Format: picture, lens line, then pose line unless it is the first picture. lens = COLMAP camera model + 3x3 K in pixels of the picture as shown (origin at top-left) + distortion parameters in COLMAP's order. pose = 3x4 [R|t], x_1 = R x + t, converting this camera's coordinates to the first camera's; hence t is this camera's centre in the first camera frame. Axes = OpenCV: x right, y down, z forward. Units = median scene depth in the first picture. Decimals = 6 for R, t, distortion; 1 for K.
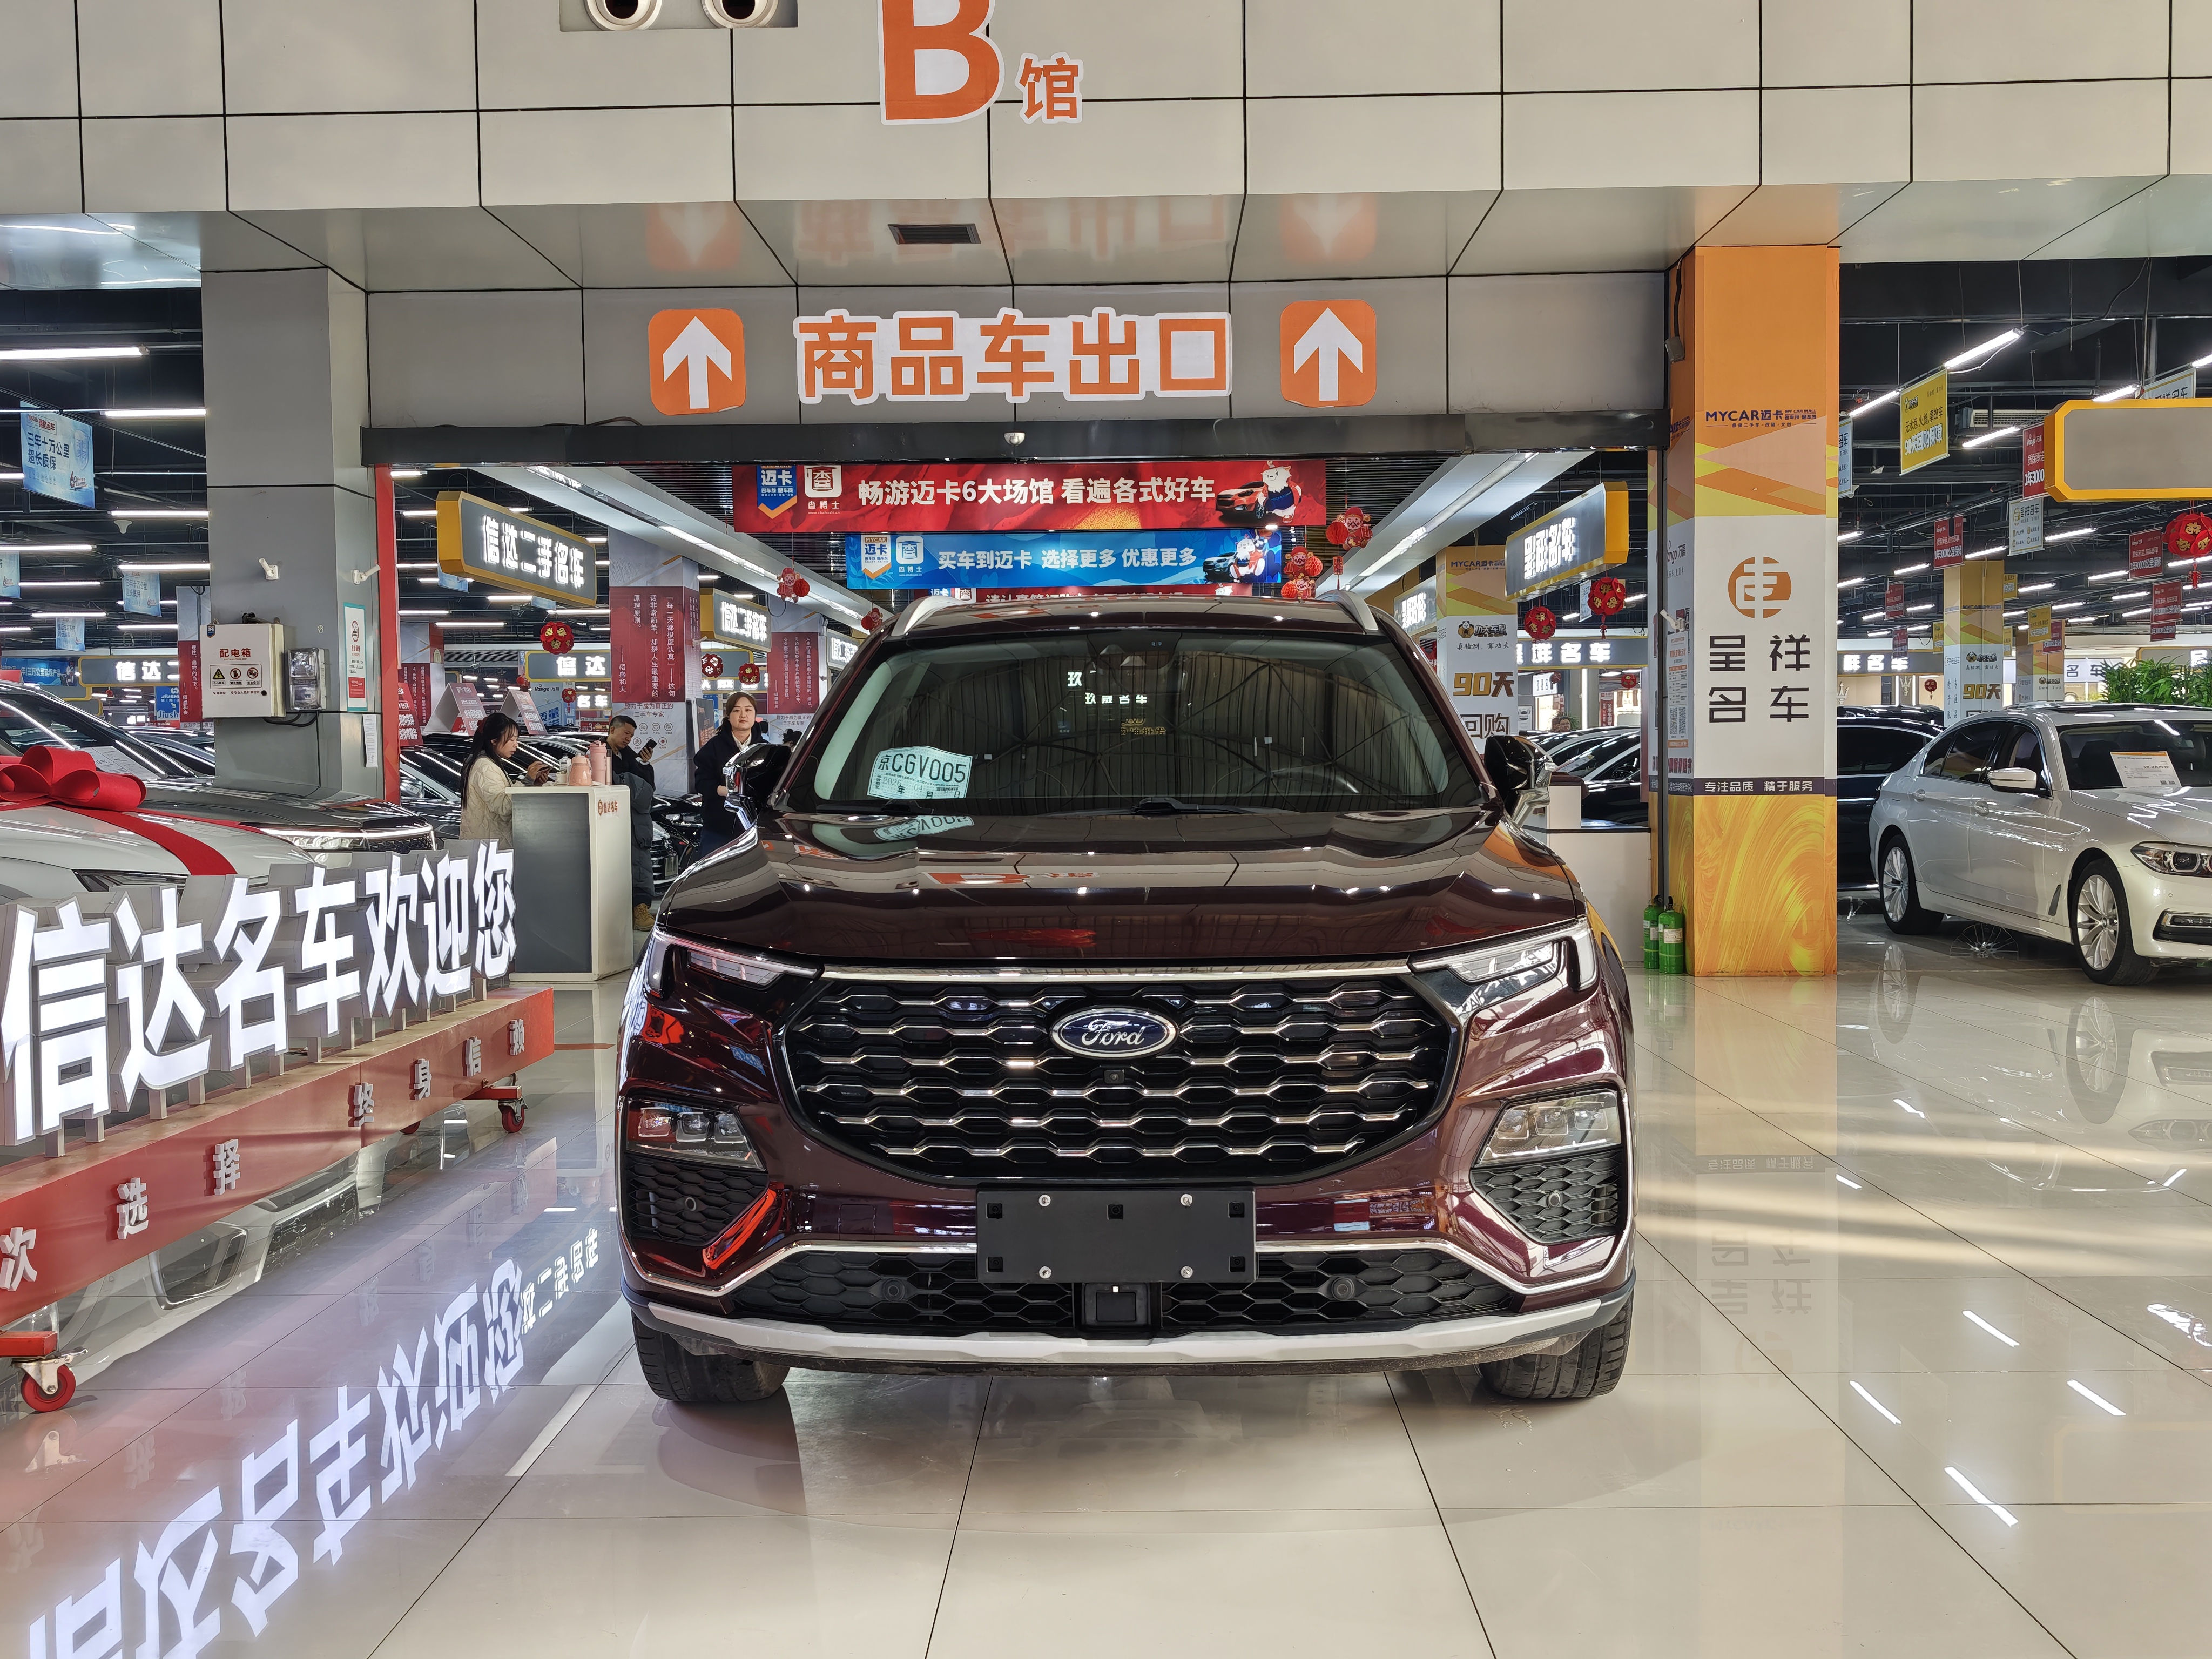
lens RADIAL K [[2263.1, 0, 1109.9], [0, 2263.1, 827.1], [0, 0, 1]] dist [-0.008137, 0.000000]
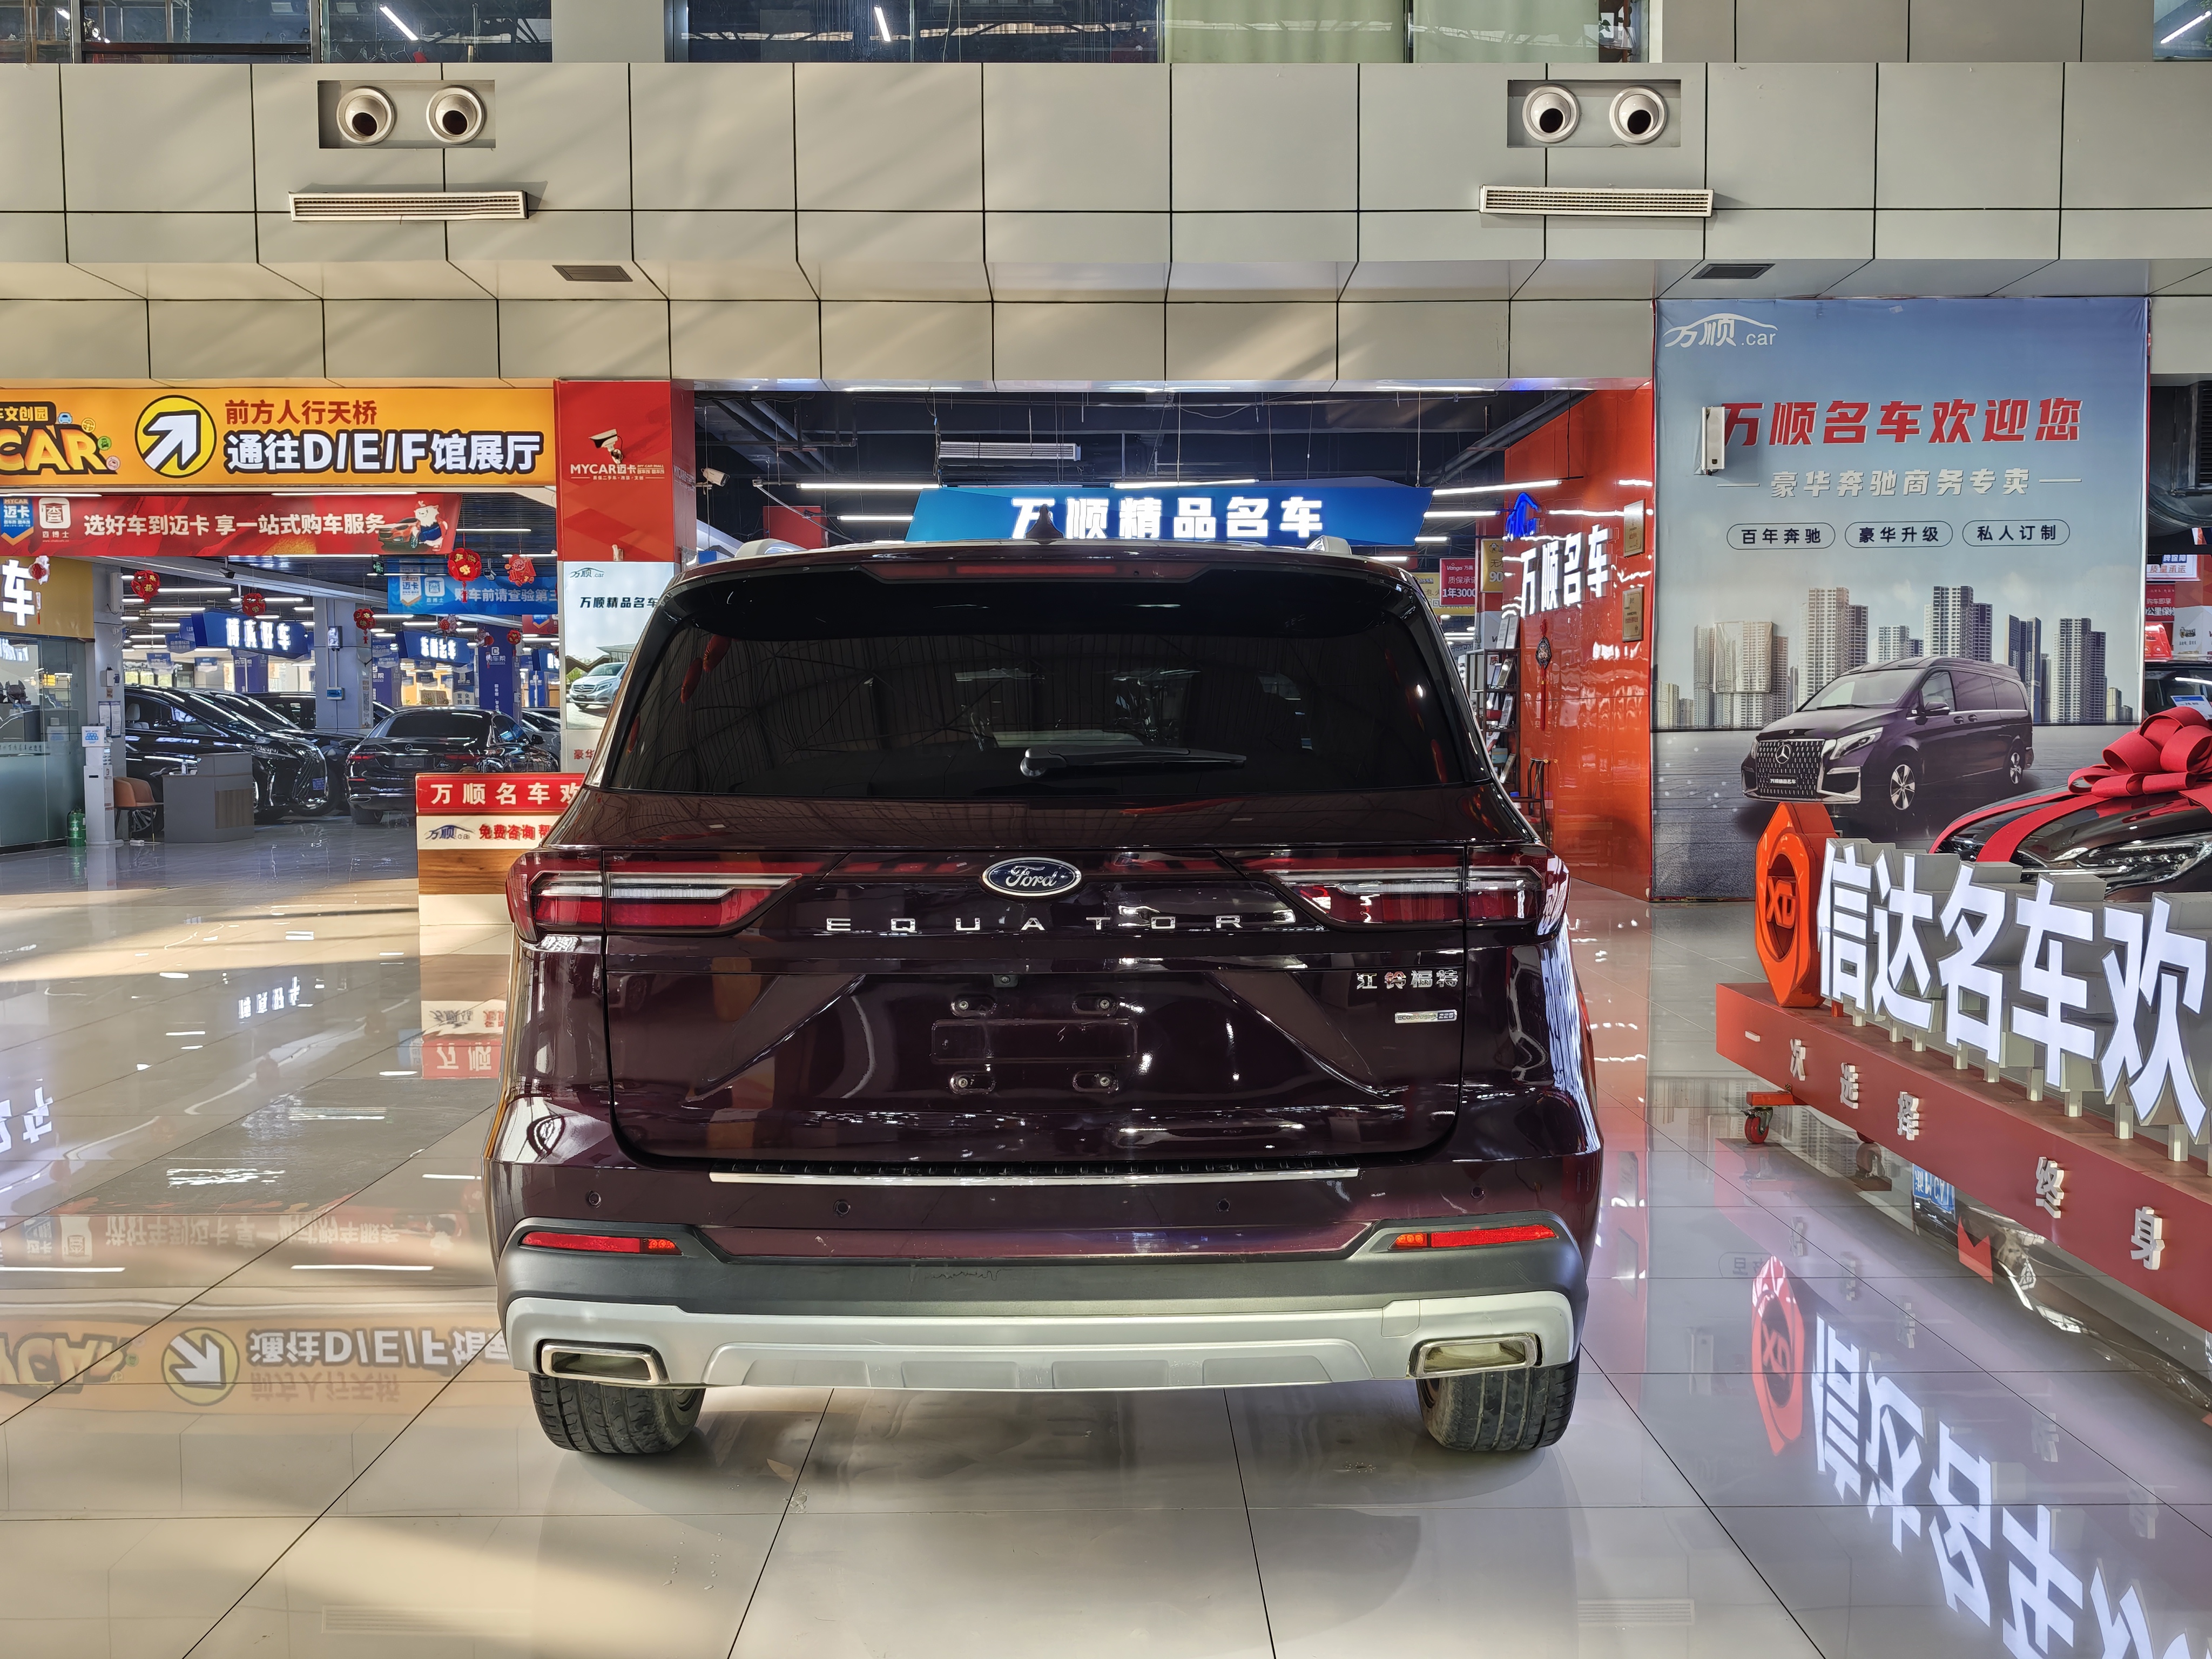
lens RADIAL K [[2263.1, 0, 1138.5], [0, 2263.1, 818.5], [0, 0, 1]] dist [-0.008137, 0.000000]
pose [[-0.999421, 0.014999, -0.030544, 0.003757], [0.012528, 0.996754, 0.079530, -0.024542], [0.031638, 0.079101, -0.996364, 0.589141]]
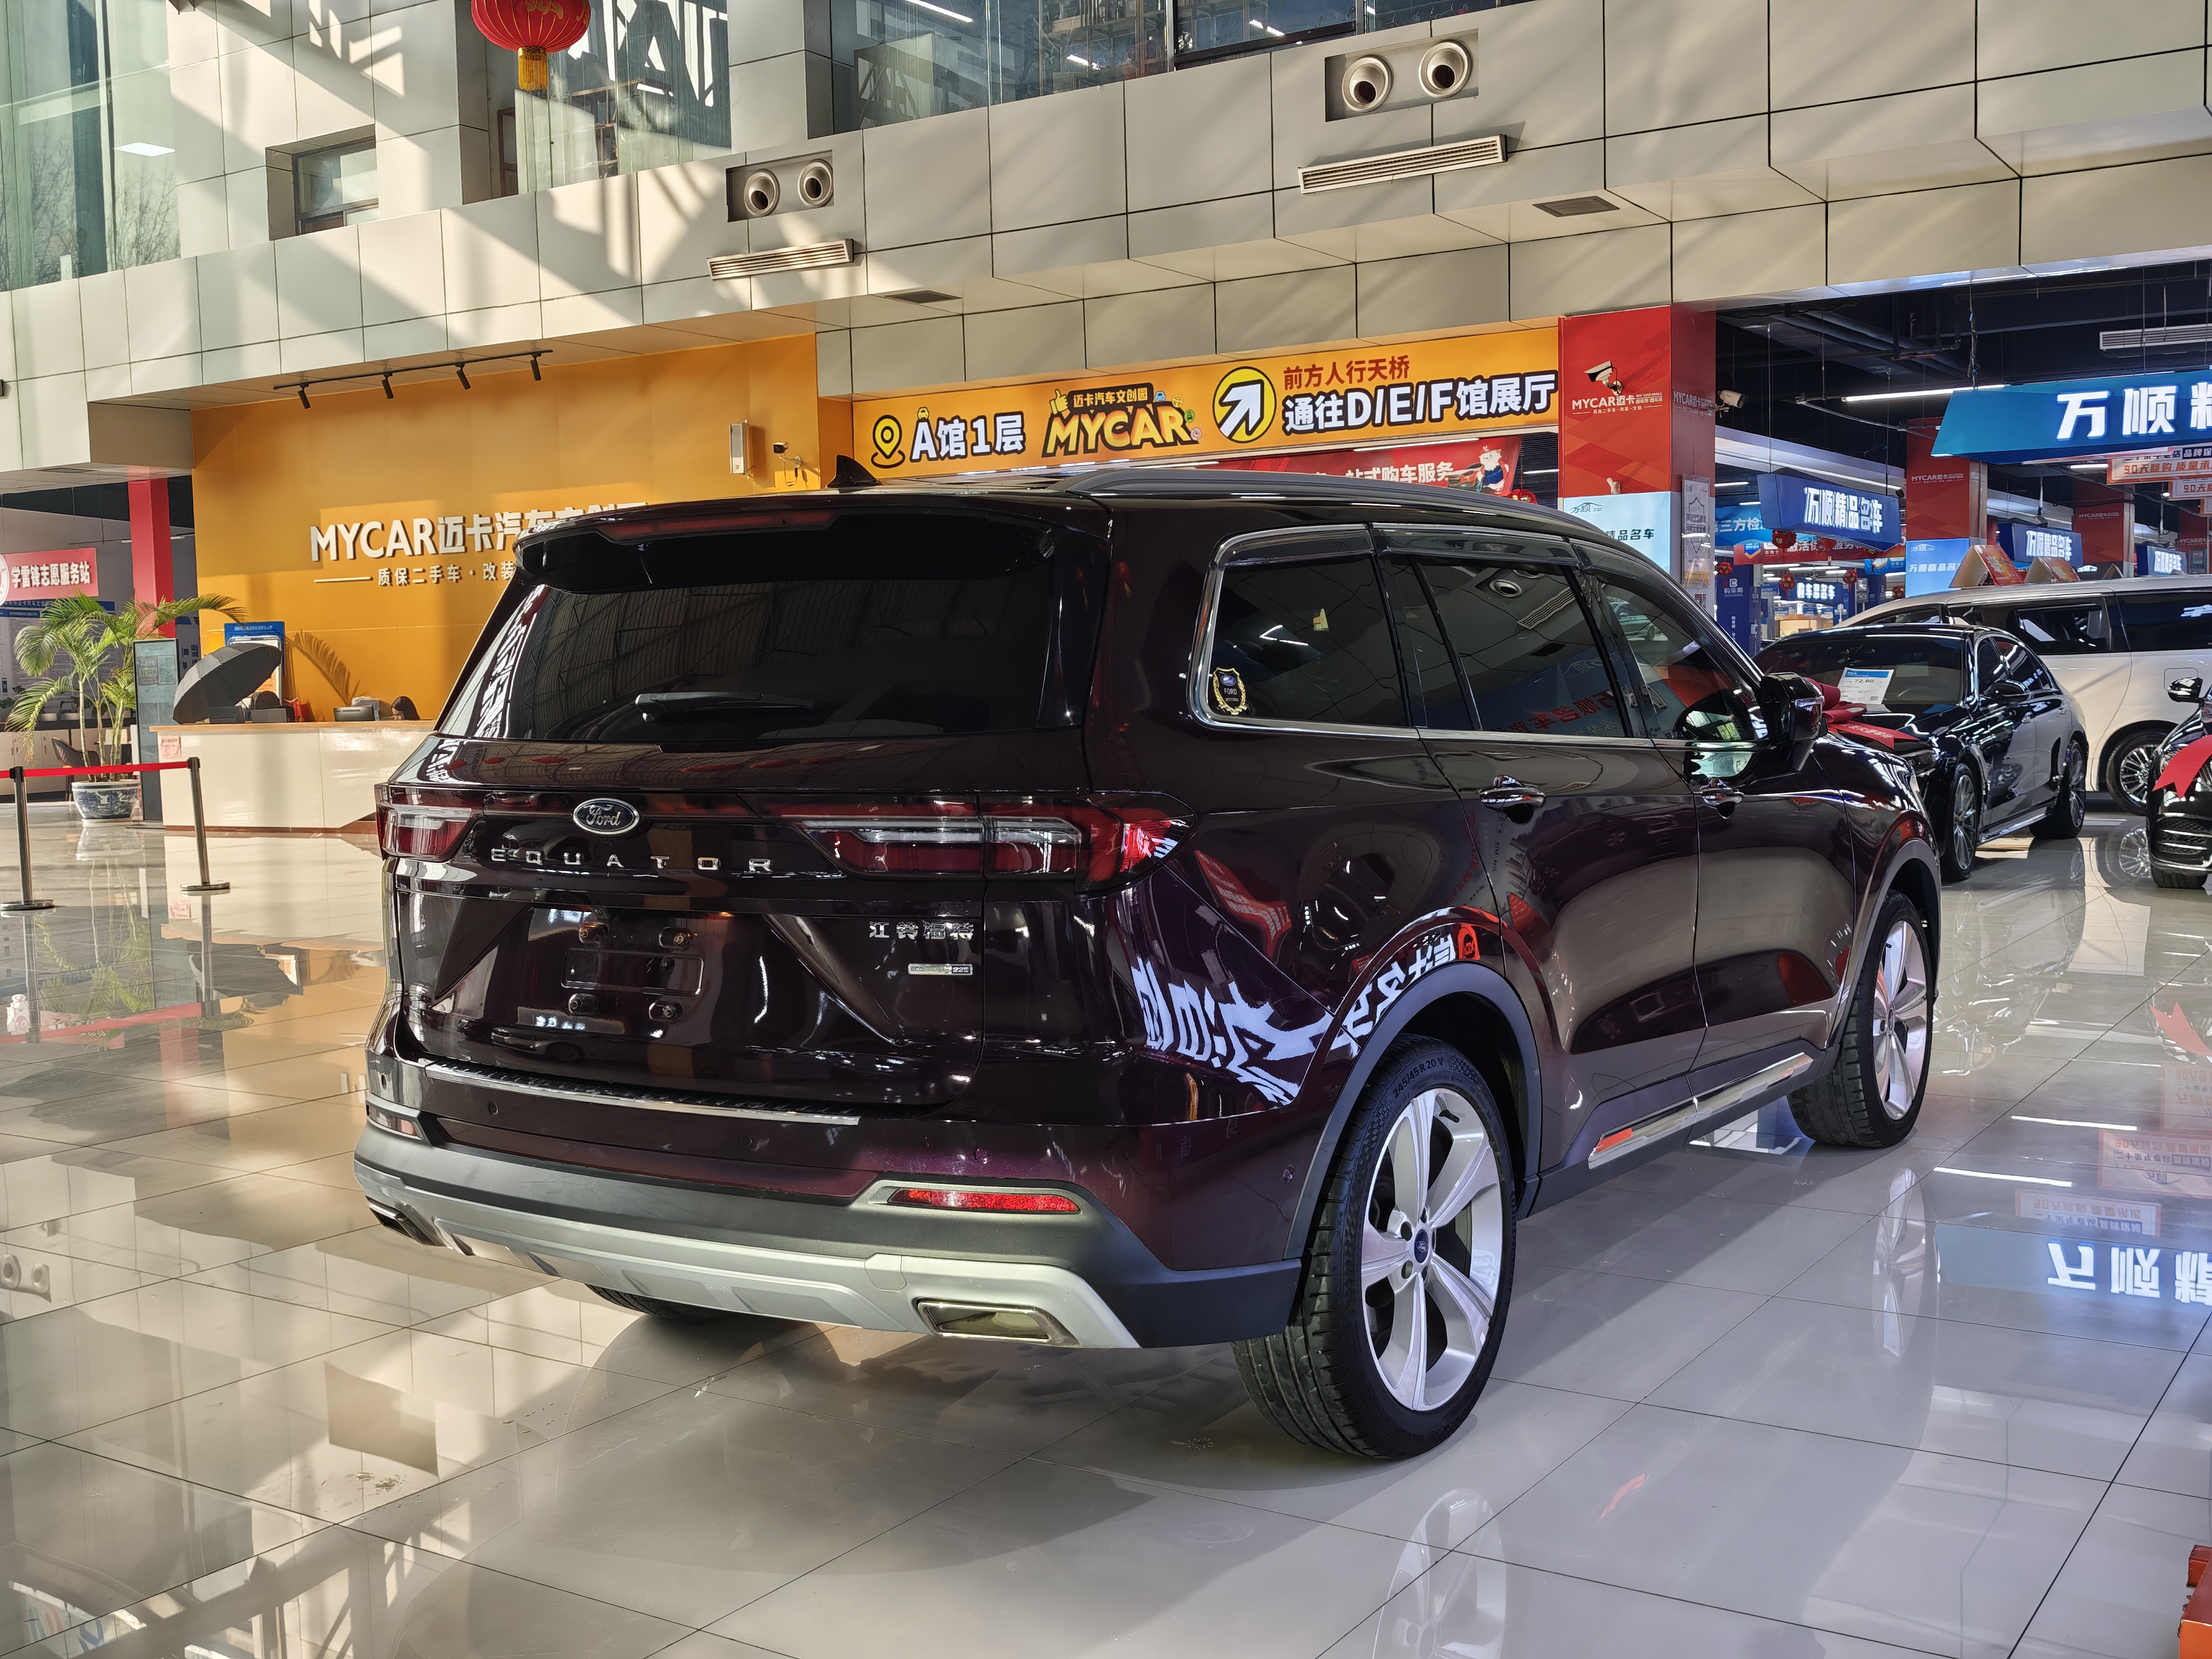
lens RADIAL K [[2263.1, 0, 1150.7], [0, 2263.1, 855.7], [0, 0, 1]] dist [-0.008137, 0.000000]
pose [[-0.843103, -0.011378, 0.537631, -0.130292], [0.053850, 0.992964, 0.105461, -0.020416], [-0.535049, 0.117867, -0.836559, 0.547879]]
